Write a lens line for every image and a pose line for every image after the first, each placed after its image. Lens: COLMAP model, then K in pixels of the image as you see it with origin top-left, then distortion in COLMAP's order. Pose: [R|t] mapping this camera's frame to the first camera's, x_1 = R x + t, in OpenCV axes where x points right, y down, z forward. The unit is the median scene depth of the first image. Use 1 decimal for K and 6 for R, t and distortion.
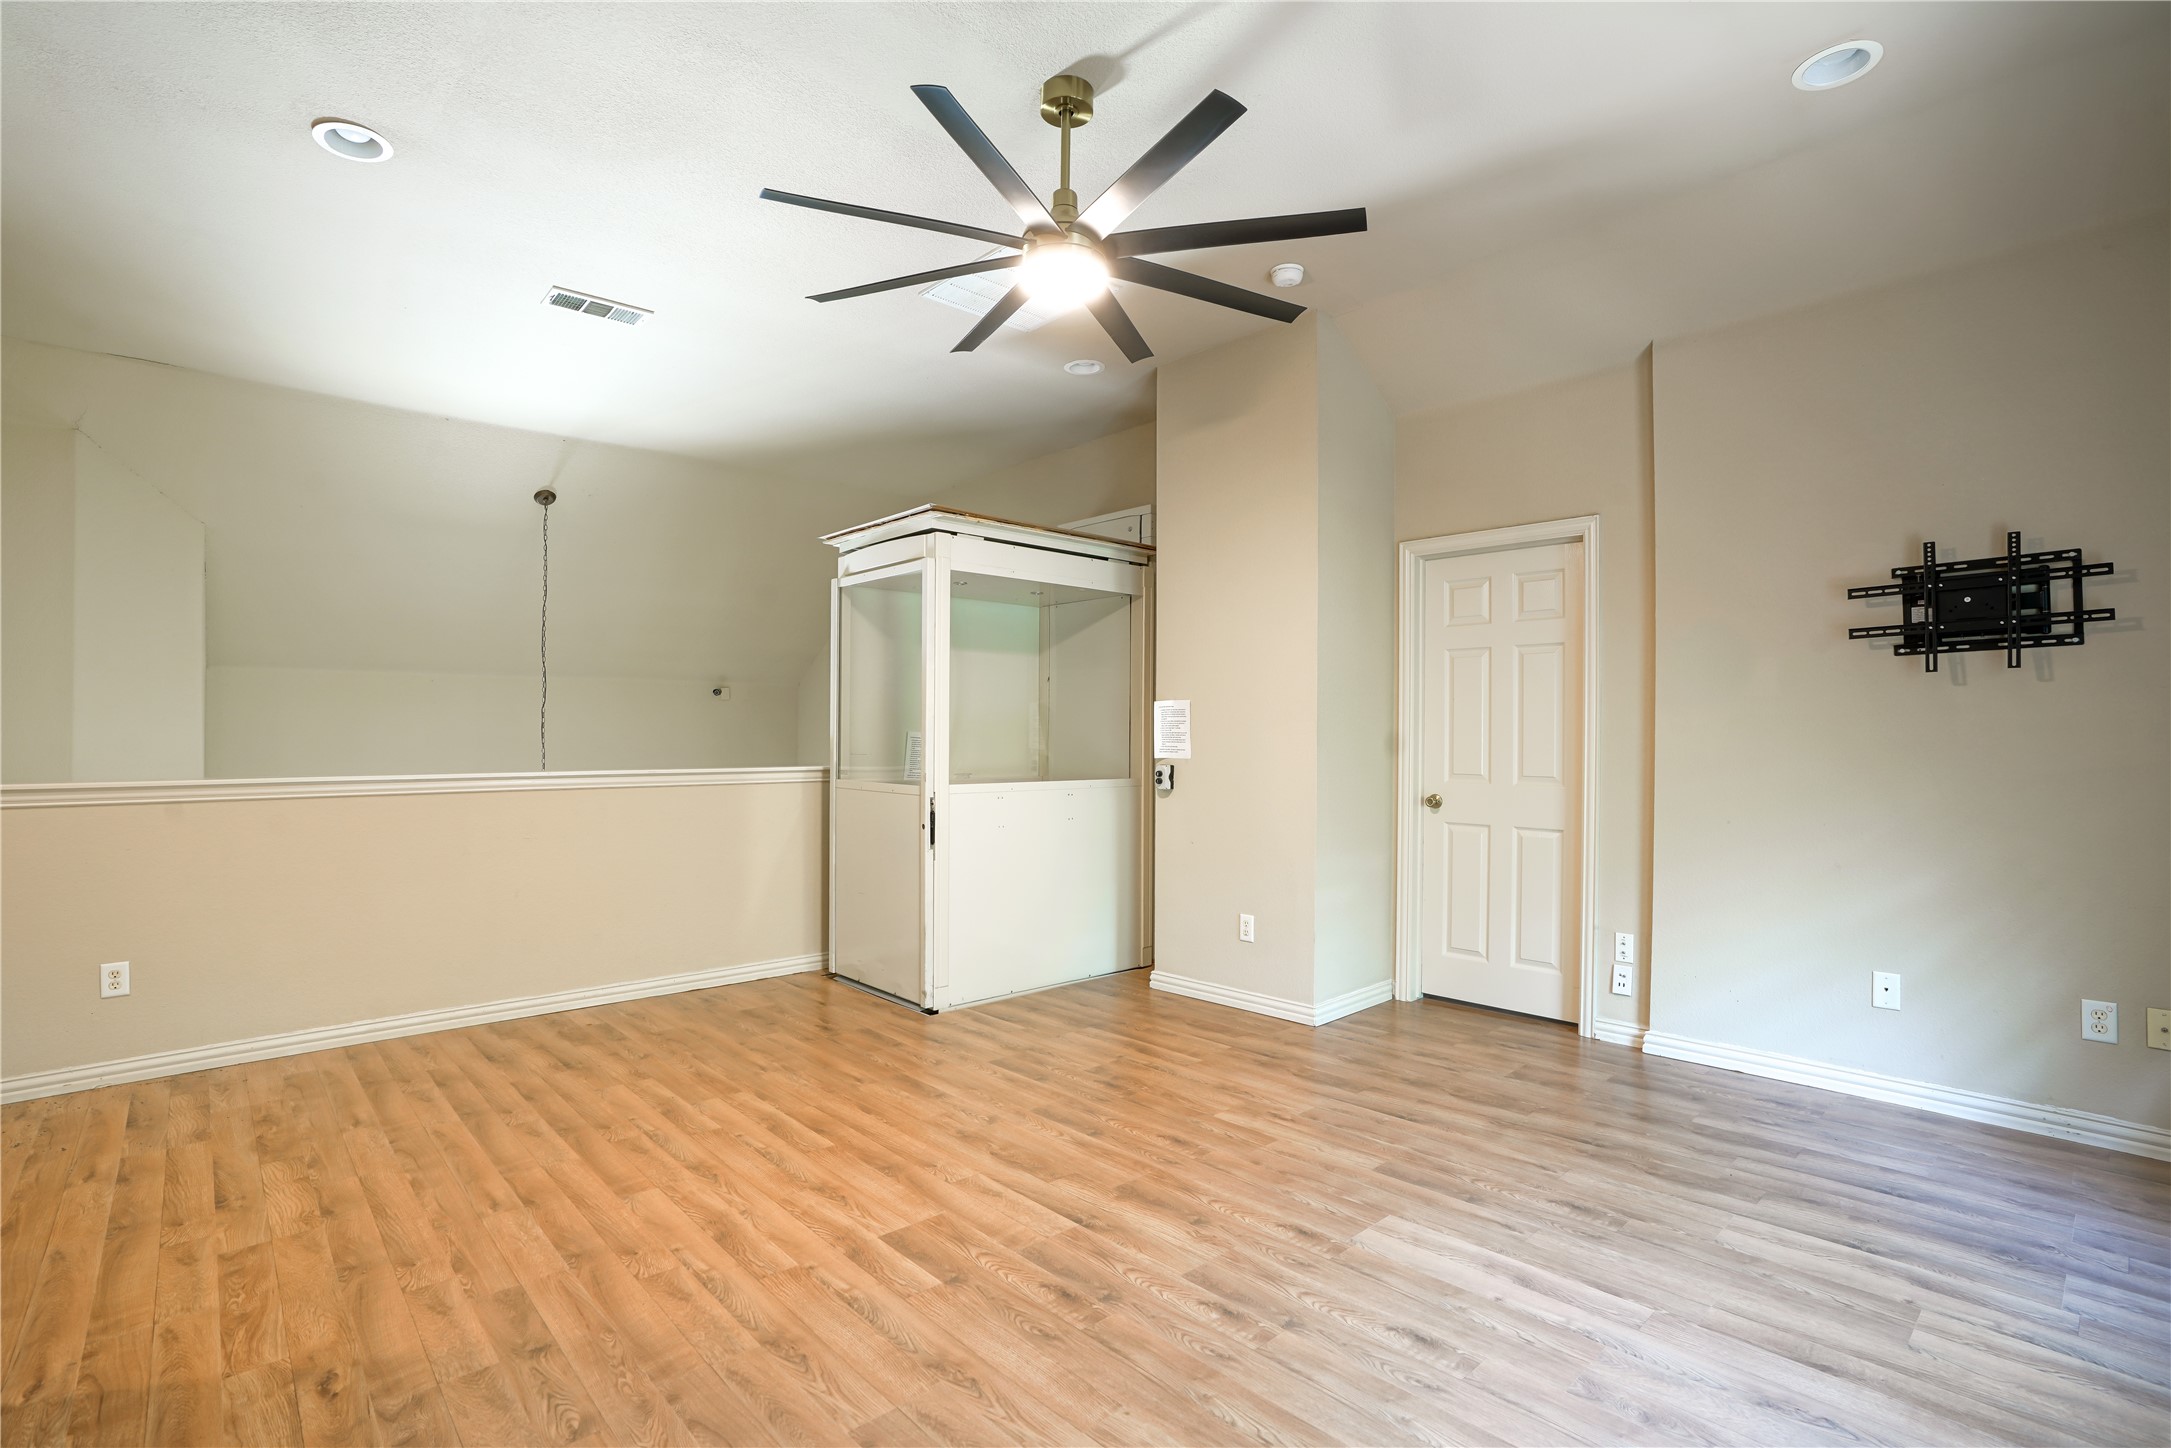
lens RADIAL K [[1012.3, 0, 1102.2], [0, 1012.3, 725.3], [0, 0, 1]] dist [-0.073884, 0.037990]
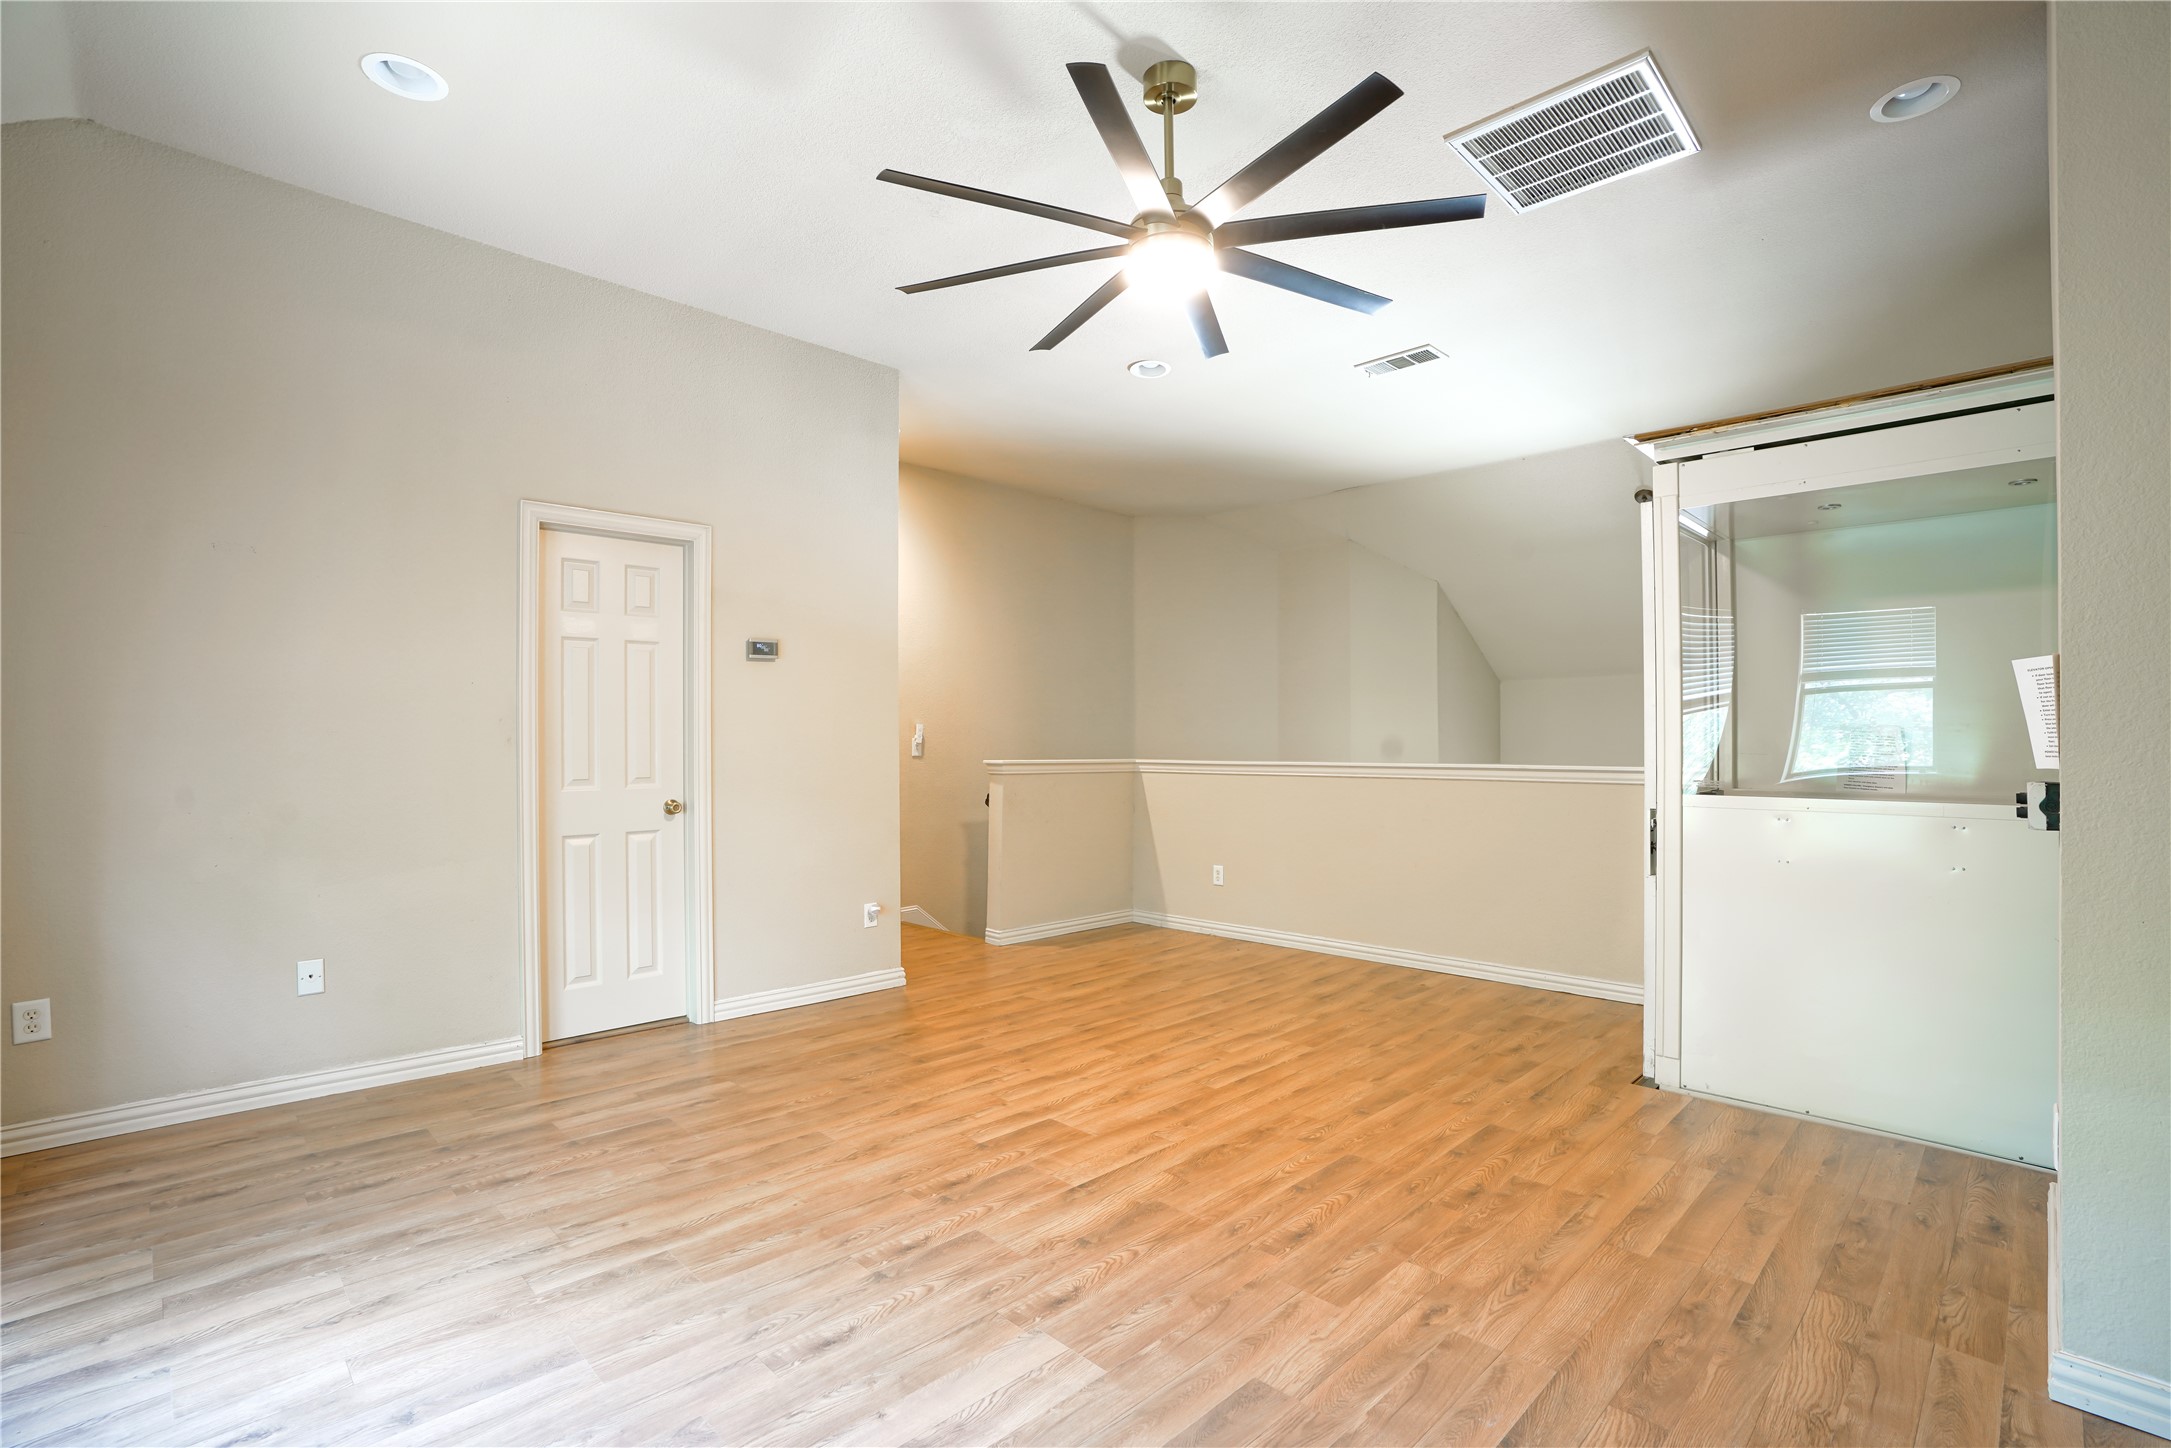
lens RADIAL K [[1012.3, 0, 1102.2], [0, 1012.3, 725.3], [0, 0, 1]] dist [-0.073884, 0.037990]
pose [[0.032605, -0.013740, -0.999374, 0.918399], [0.016390, 0.999778, -0.013211, 0.016229], [0.999334, -0.015949, 0.032823, 0.867473]]
